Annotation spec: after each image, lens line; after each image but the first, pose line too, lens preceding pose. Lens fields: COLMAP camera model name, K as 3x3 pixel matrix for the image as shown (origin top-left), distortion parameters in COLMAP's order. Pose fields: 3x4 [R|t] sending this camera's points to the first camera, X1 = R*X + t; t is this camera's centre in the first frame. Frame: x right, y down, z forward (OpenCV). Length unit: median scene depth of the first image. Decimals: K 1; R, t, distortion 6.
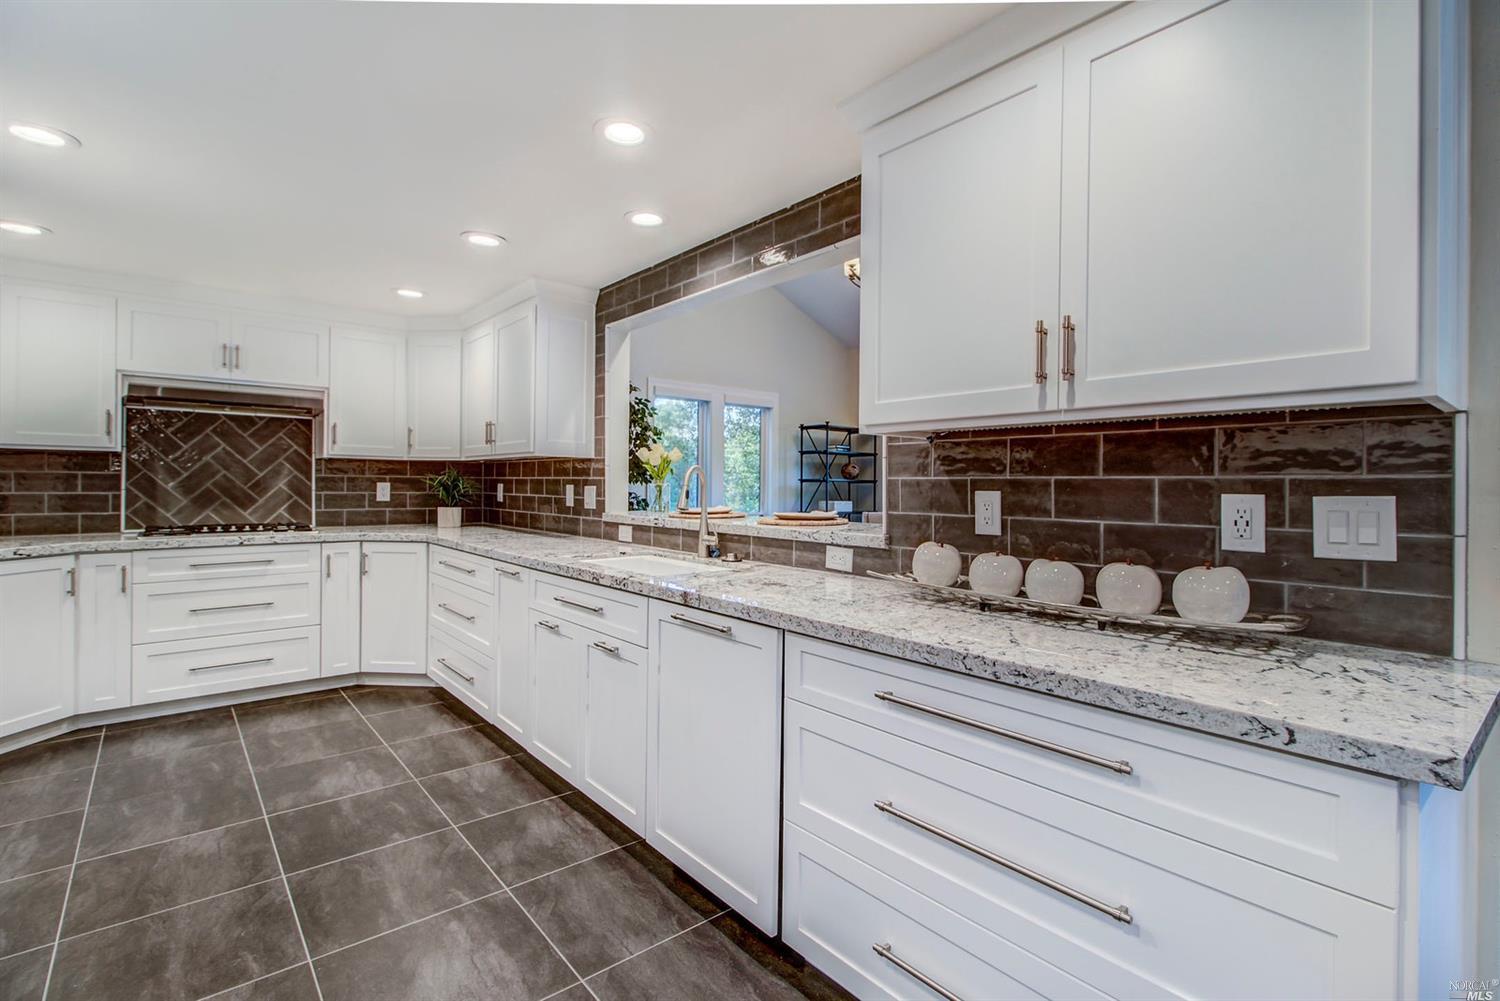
lens RADIAL K [[700.7, 0, 767.3], [0, 700.7, 484.4], [0, 0, 1]] dist [0.000608, -0.001236]
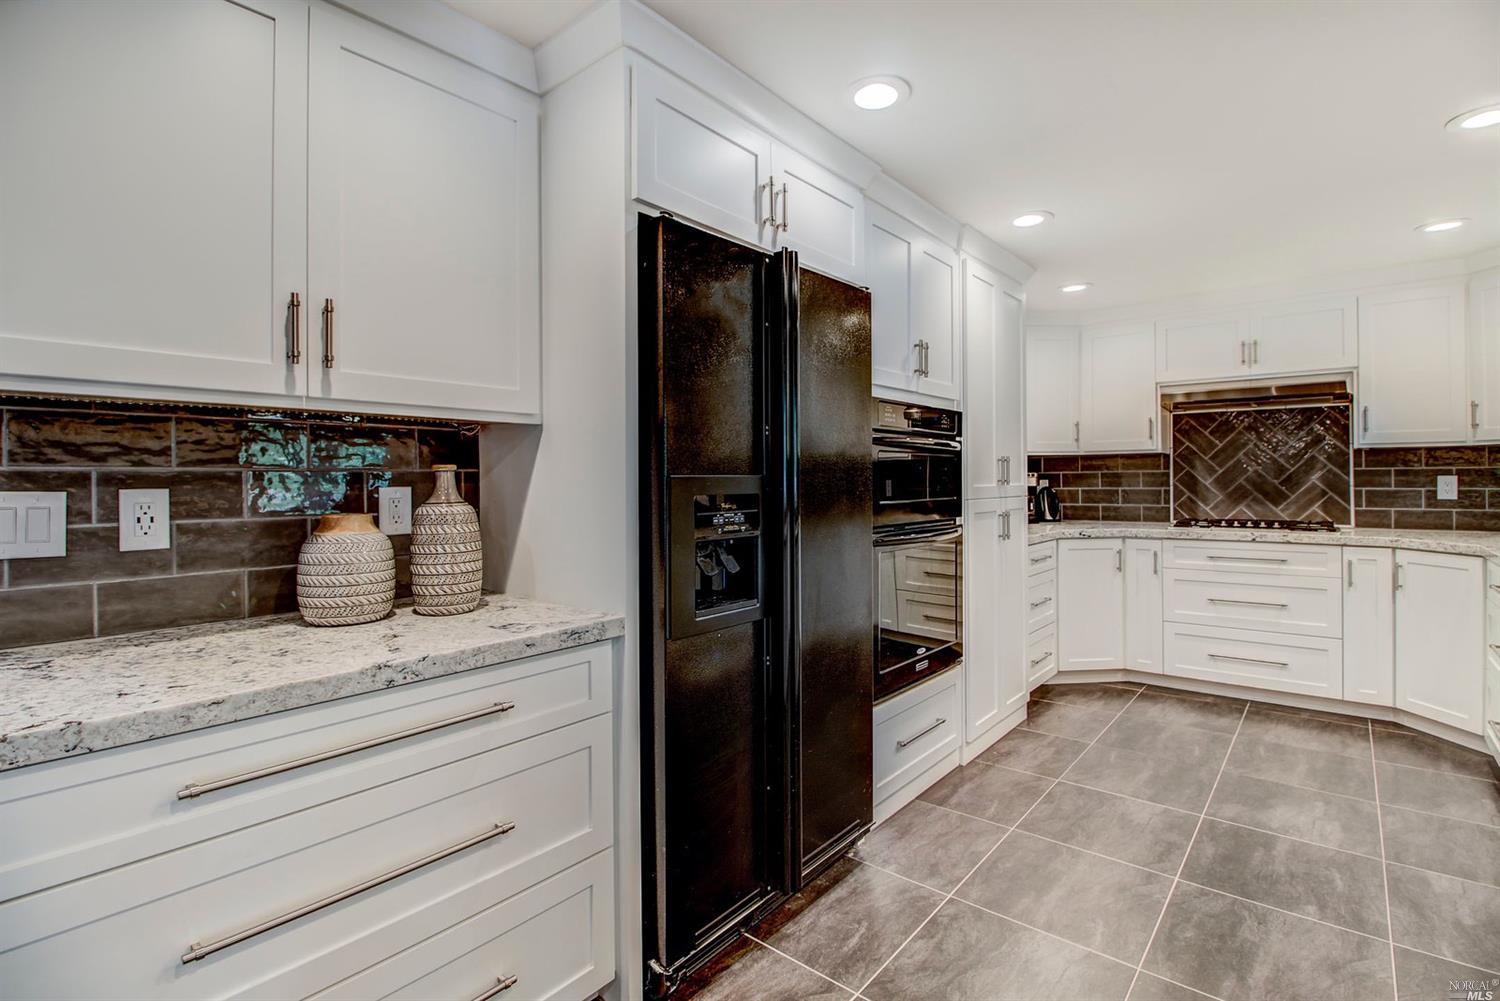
lens RADIAL K [[696.7, 0, 767.1], [0, 696.7, 478.7], [0, 0, 1]] dist [-0.003762, -0.011751]
pose [[0.167185, -0.011403, -0.985860, 0.097081], [0.009751, 0.999903, -0.009912, 0.001017], [0.985877, -0.007956, 0.167280, 0.151725]]
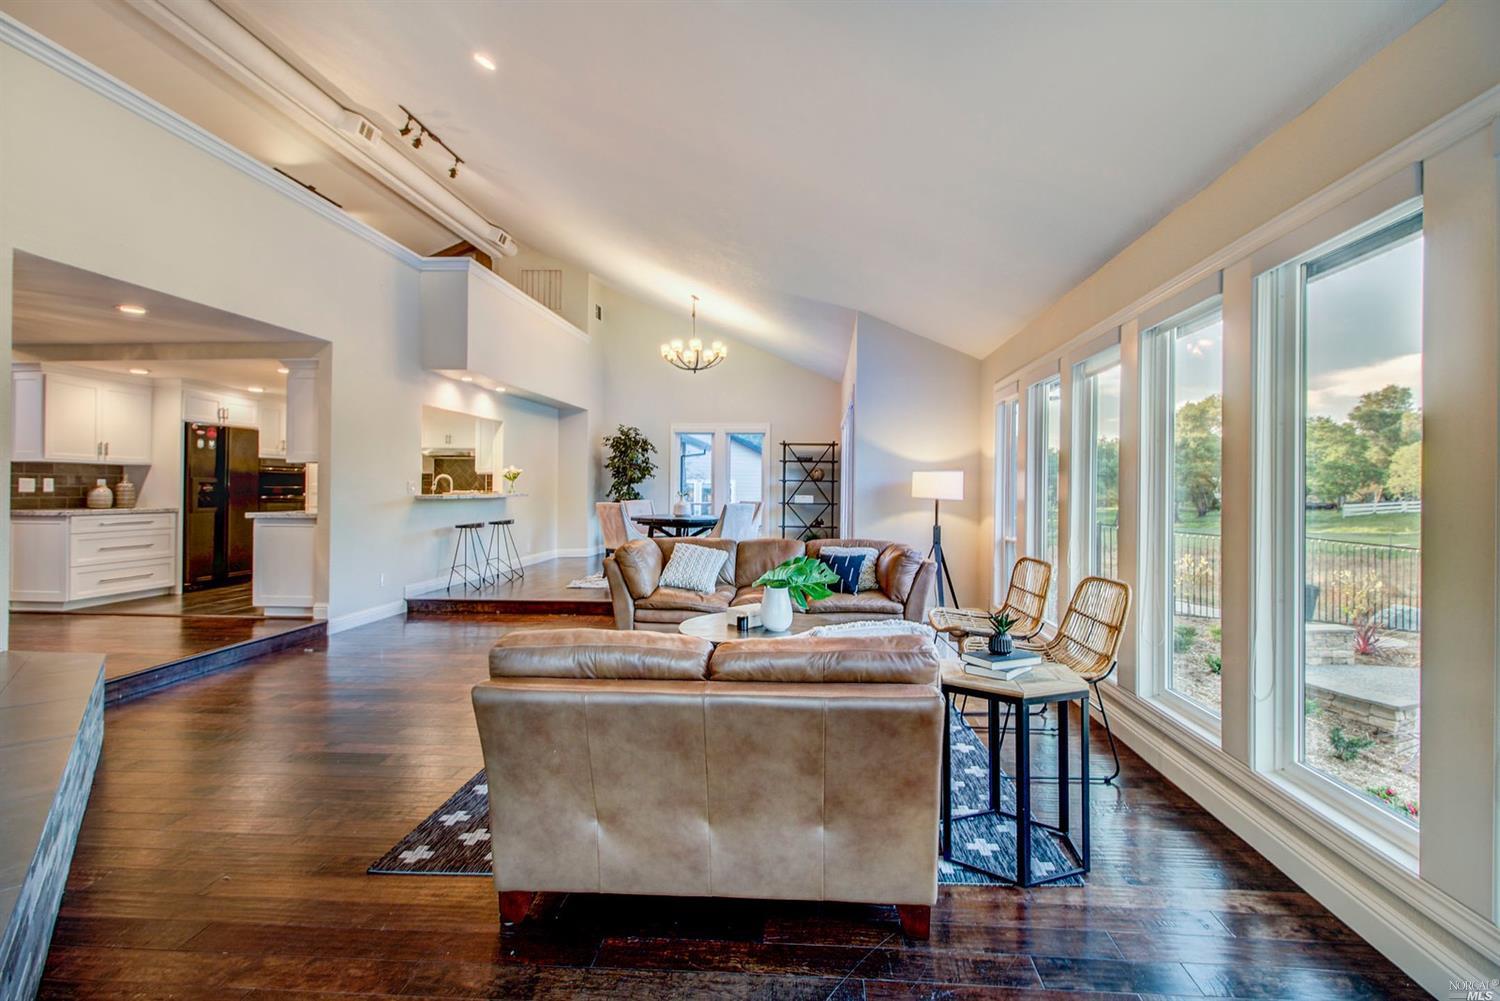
lens RADIAL K [[679.7, 0, 780.2], [0, 679.7, 488.0], [0, 0, 1]] dist [-0.001436, -0.000153]
pose [[0.717219, -0.006894, -0.696813, 2.156976], [0.002790, 0.999971, -0.007022, 0.039145], [0.696842, 0.003092, 0.717218, -0.048570]]
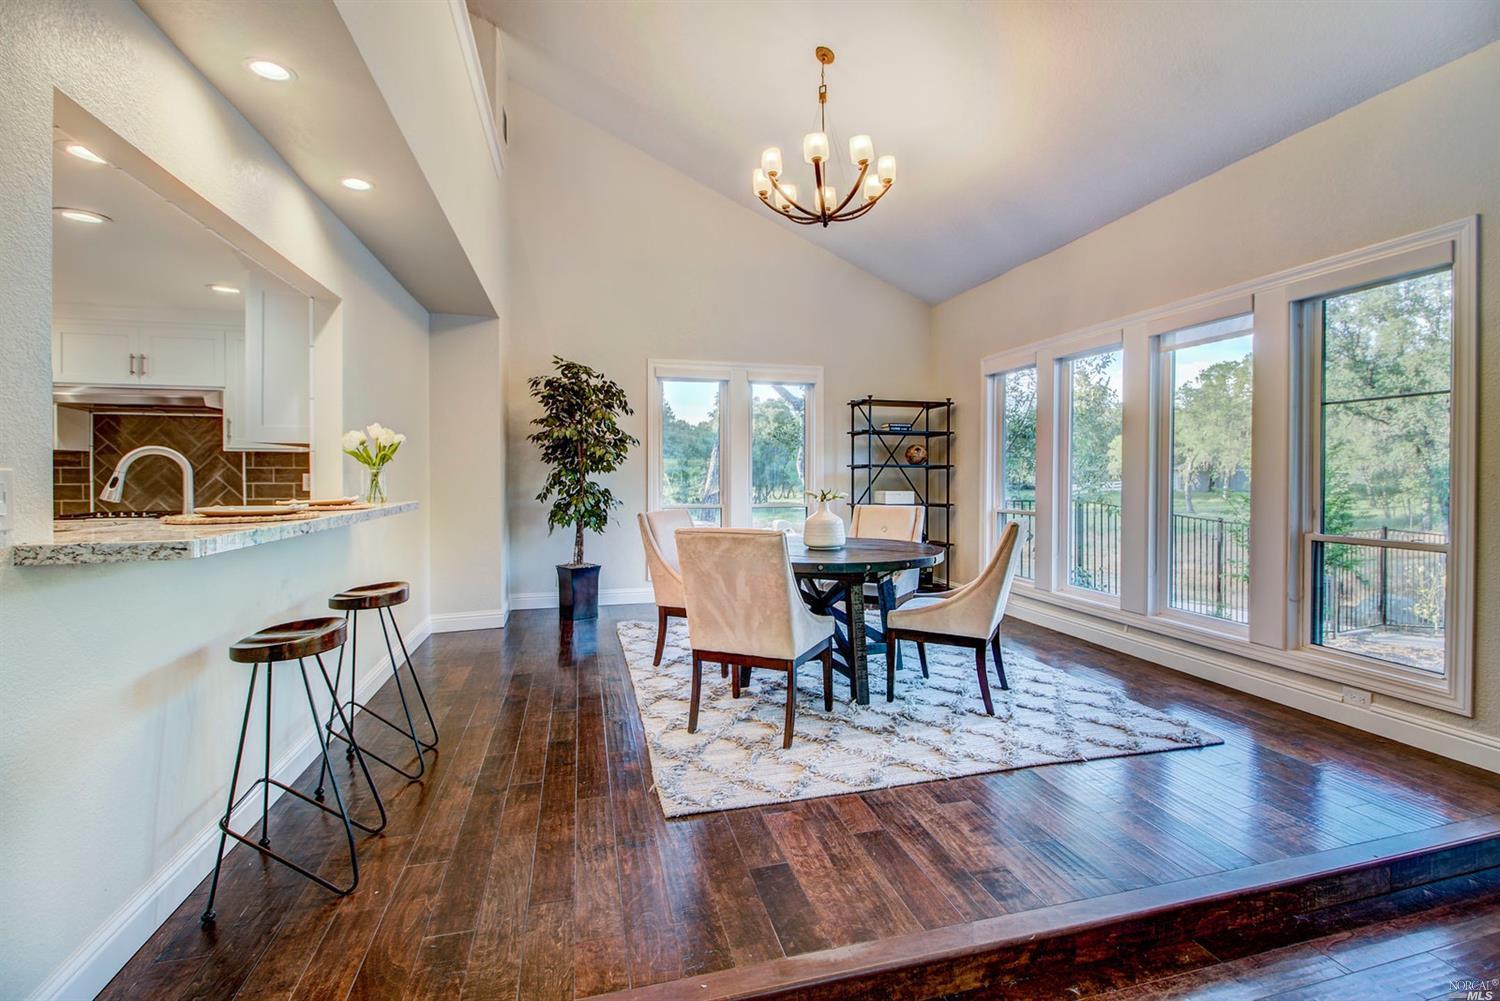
lens RADIAL K [[682.8, 0, 777.6], [0, 682.8, 481.9], [0, 0, 1]] dist [-0.021036, -0.001446]
pose [[0.909647, -0.004327, -0.415360, 0.646445], [0.009119, 0.999913, 0.009553, 0.008252], [0.415282, -0.012478, 0.909607, 0.440869]]
